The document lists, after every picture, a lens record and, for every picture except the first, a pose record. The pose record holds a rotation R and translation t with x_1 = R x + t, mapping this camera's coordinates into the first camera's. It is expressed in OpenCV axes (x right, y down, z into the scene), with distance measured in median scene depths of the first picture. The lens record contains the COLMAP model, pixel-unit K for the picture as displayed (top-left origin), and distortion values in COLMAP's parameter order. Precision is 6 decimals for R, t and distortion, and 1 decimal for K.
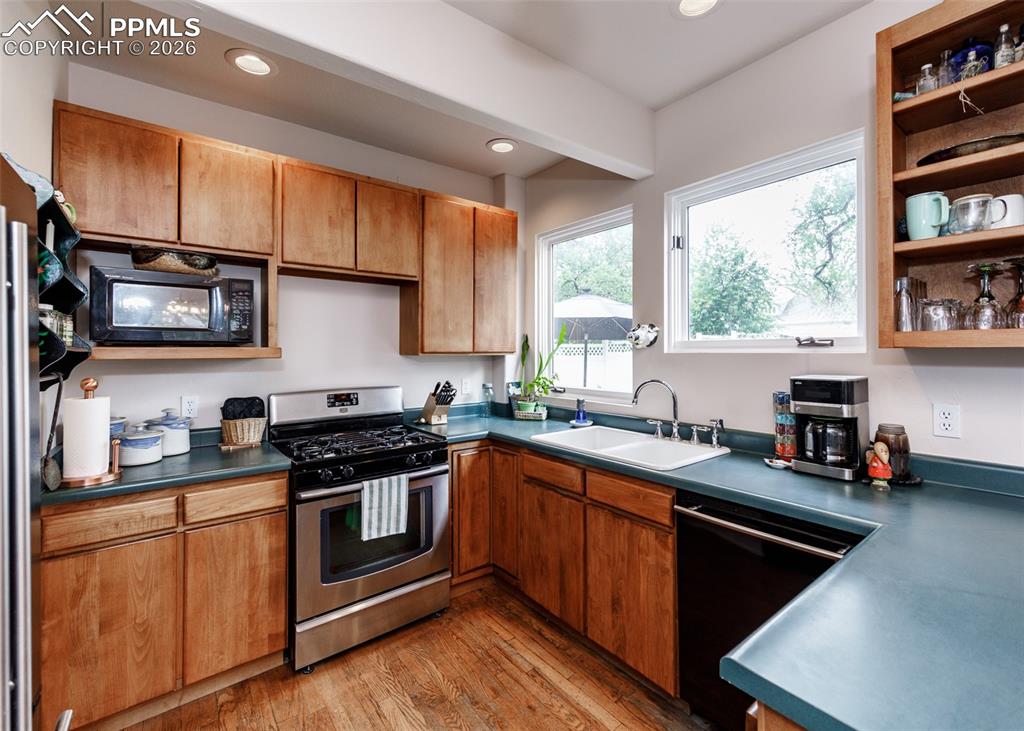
lens RADIAL K [[446.8, 0, 520.3], [0, 446.8, 350.0], [0, 0, 1]] dist [0.004368, 0.000153]
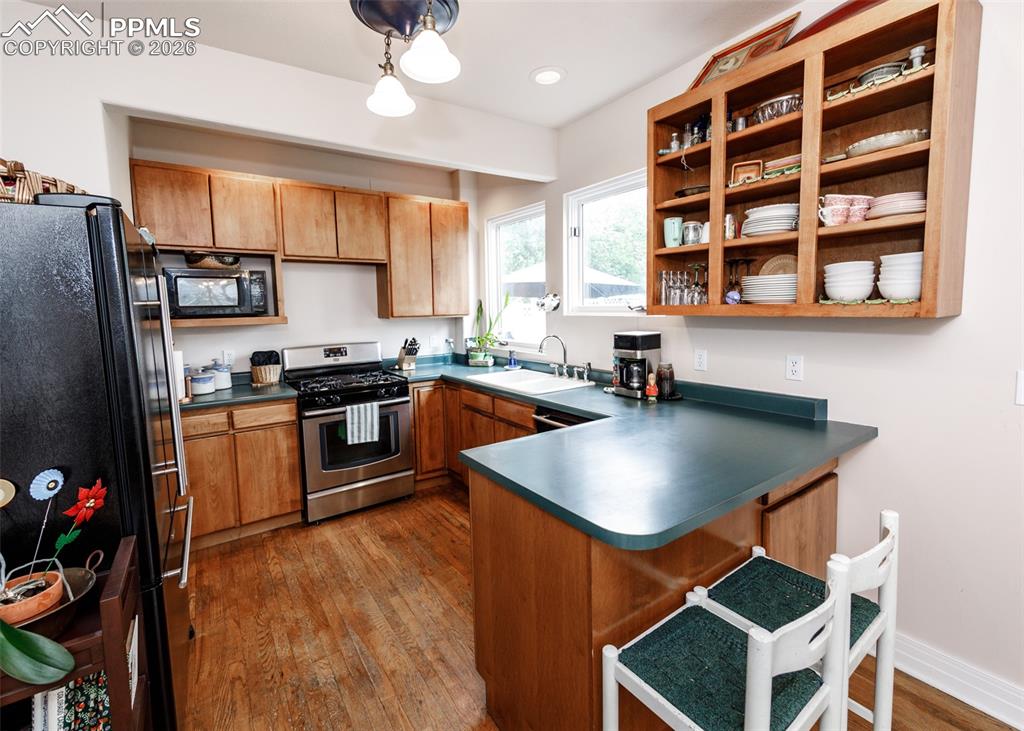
lens RADIAL K [[446.8, 0, 519.5], [0, 446.8, 348.6], [0, 0, 1]] dist [0.004368, 0.000153]
pose [[0.998974, -0.010343, -0.044099, 0.292988], [0.014710, 0.994891, 0.099881, -0.036764], [0.042841, -0.100427, 0.994022, -0.438858]]
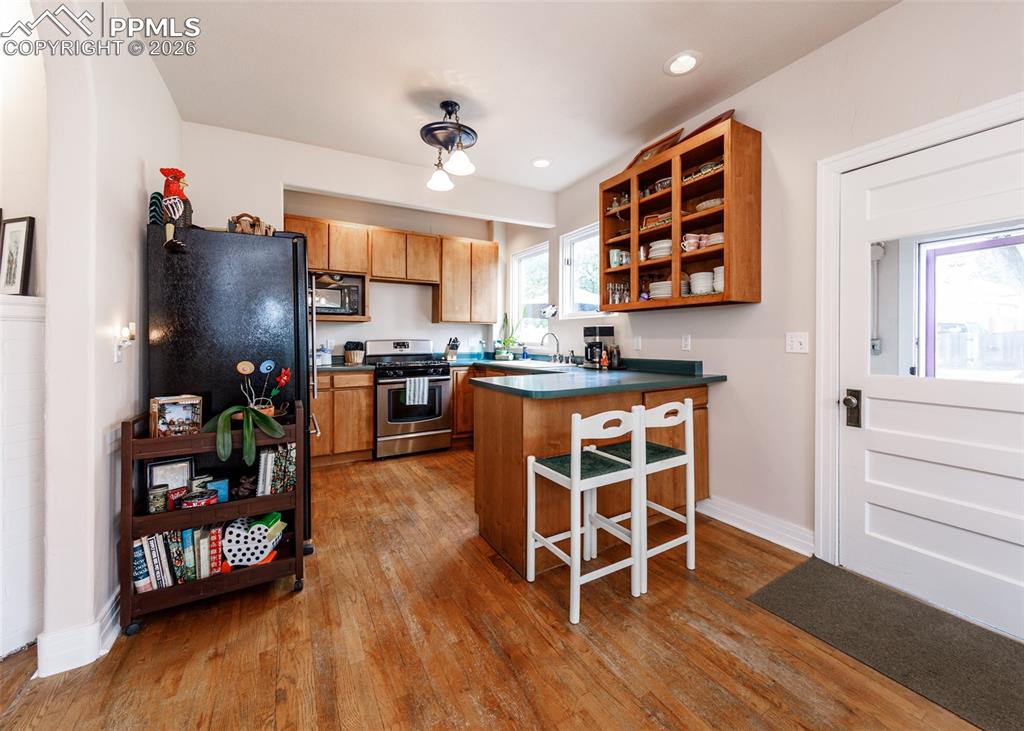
lens RADIAL K [[408.9, 0, 533.4], [0, 408.9, 343.7], [0, 0, 1]] dist [0.003675, -0.000193]
pose [[0.993028, 0.004501, -0.117796, 0.497671], [-0.002834, 0.999893, 0.014320, 0.099349], [0.117848, -0.013886, 0.992935, -0.906866]]
